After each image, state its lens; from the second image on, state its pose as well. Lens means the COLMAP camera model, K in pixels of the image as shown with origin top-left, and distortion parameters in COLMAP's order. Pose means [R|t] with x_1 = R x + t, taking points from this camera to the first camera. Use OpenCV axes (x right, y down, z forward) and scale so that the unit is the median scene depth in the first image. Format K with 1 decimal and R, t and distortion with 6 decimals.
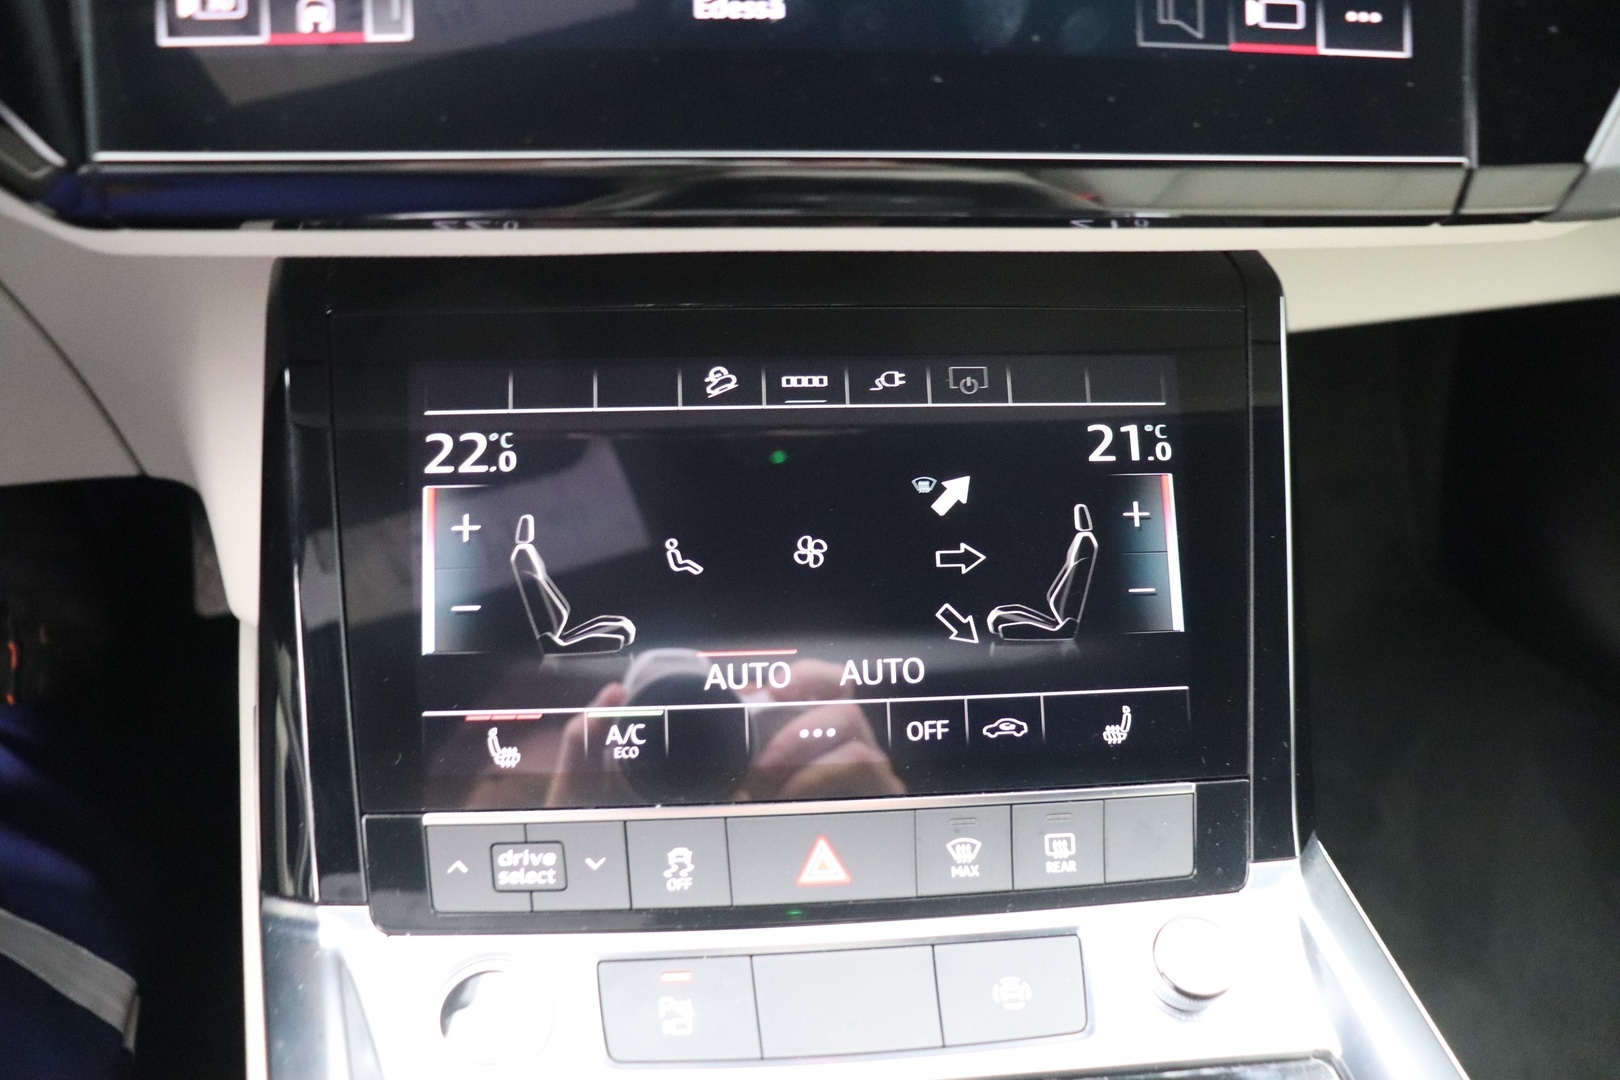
lens RADIAL K [[1250.4, 0, 807.3], [0, 1250.4, 622.4], [0, 0, 1]] dist [-0.189736, 0.152144]
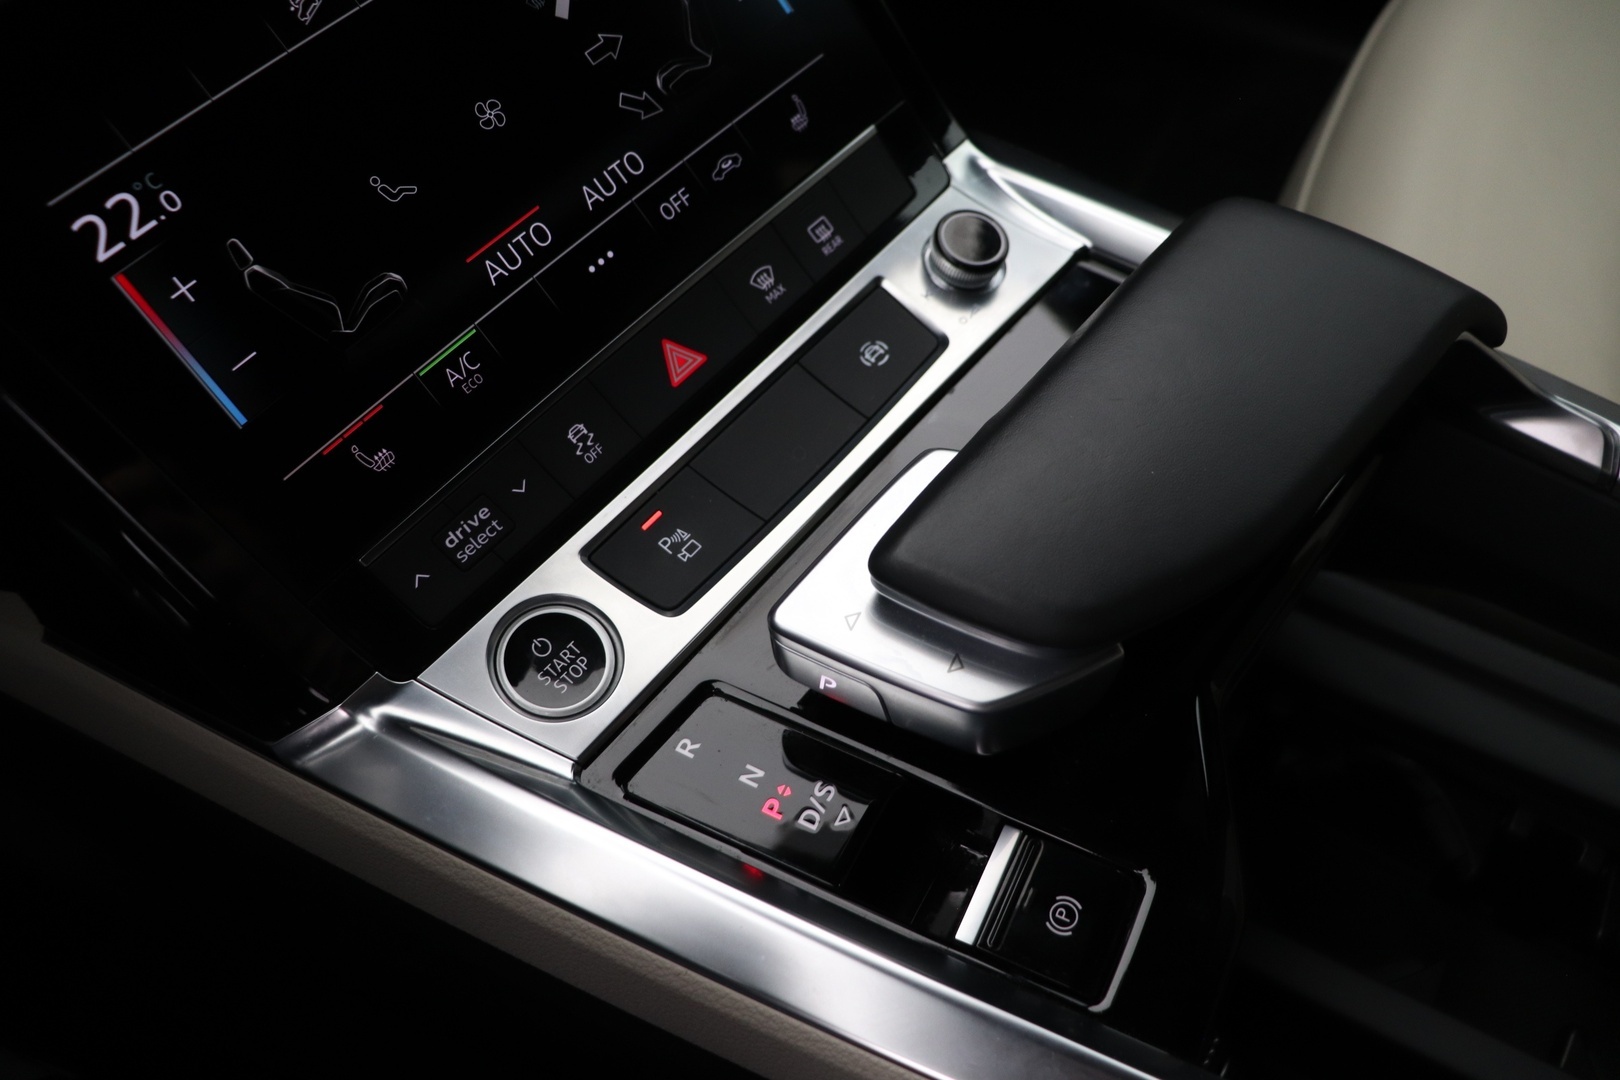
lens RADIAL K [[1250.4, 0, 807.3], [0, 1250.4, 622.4], [0, 0, 1]] dist [-0.189736, 0.152144]
pose [[0.695725, -0.647929, 0.310089, -0.385826], [0.529911, 0.754401, 0.387392, 0.011061], [-0.484934, -0.105199, 0.868200, 0.001315]]
